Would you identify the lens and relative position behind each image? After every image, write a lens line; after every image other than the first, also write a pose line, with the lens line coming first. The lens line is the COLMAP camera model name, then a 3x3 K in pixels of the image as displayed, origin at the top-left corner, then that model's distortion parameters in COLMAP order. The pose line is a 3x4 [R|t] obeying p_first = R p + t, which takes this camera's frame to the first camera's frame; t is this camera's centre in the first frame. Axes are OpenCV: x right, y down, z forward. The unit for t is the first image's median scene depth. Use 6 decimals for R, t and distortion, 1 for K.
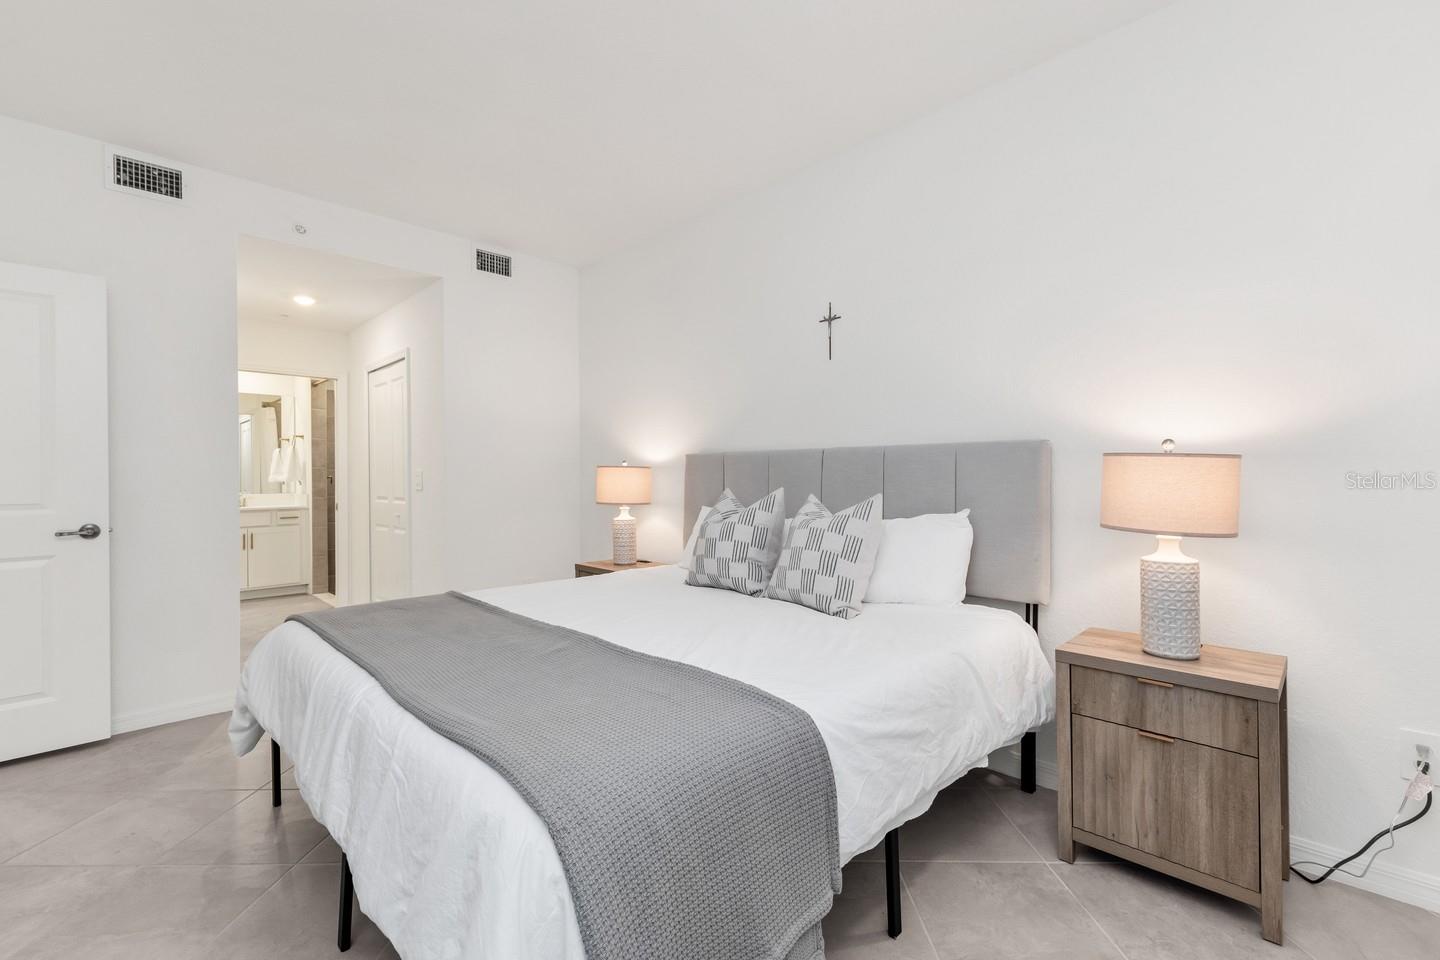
lens RADIAL K [[647.5, 0, 718.3], [0, 647.5, 472.4], [0, 0, 1]] dist [0.003984, -0.000105]
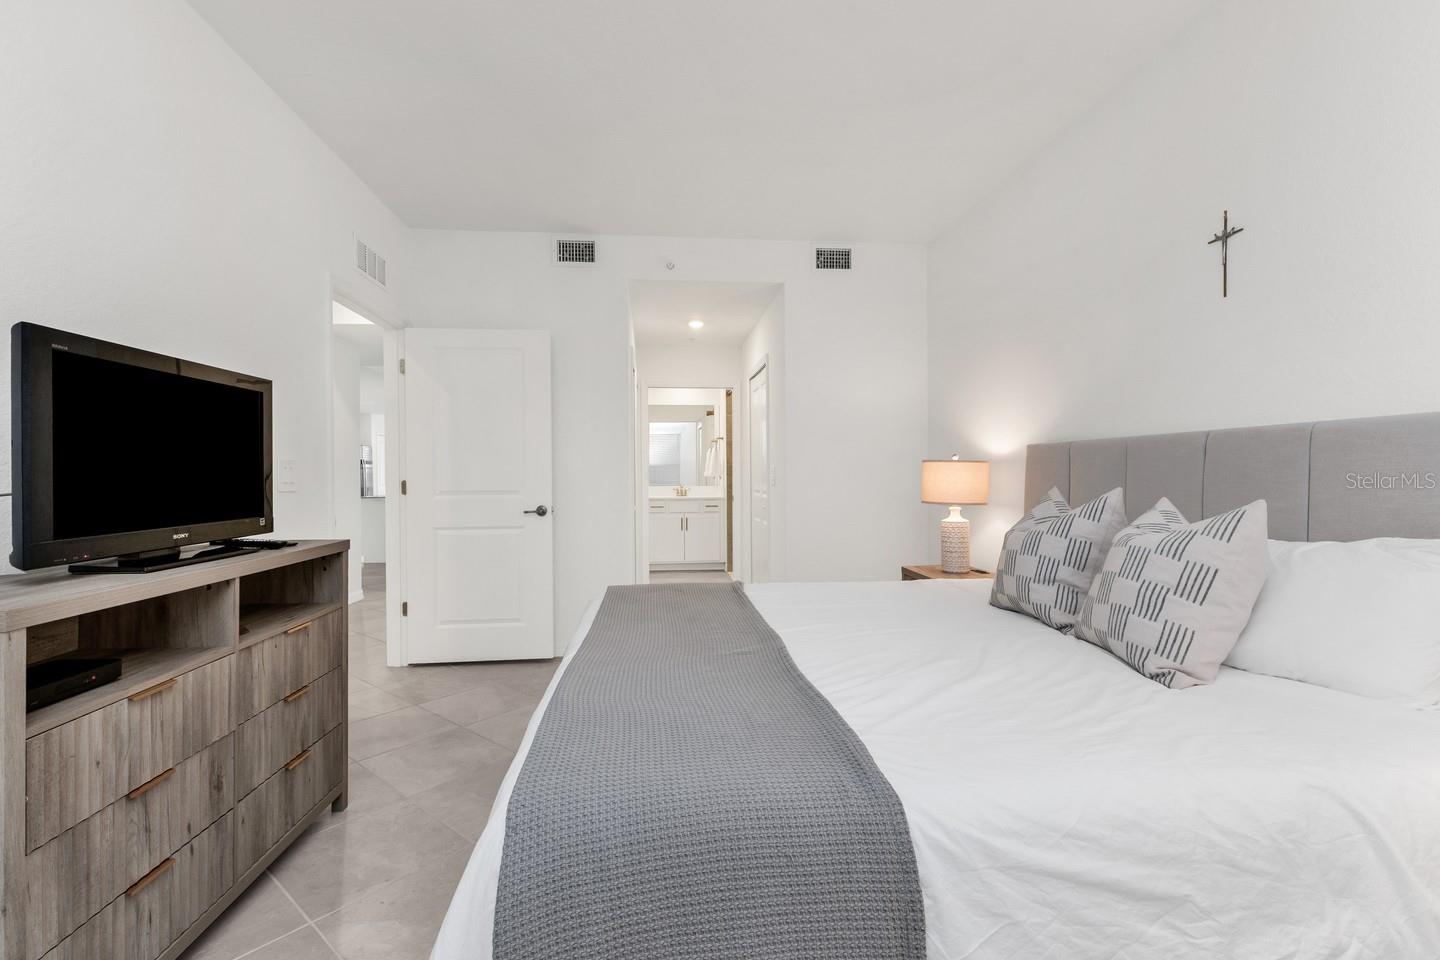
lens RADIAL K [[647.5, 0, 713.0], [0, 647.5, 476.6], [0, 0, 1]] dist [0.003984, -0.000105]
pose [[0.758968, 0.004283, -0.651114, 0.230596], [0.005046, 0.999910, 0.012460, -0.000170], [0.651109, -0.012742, 0.758877, 0.161682]]
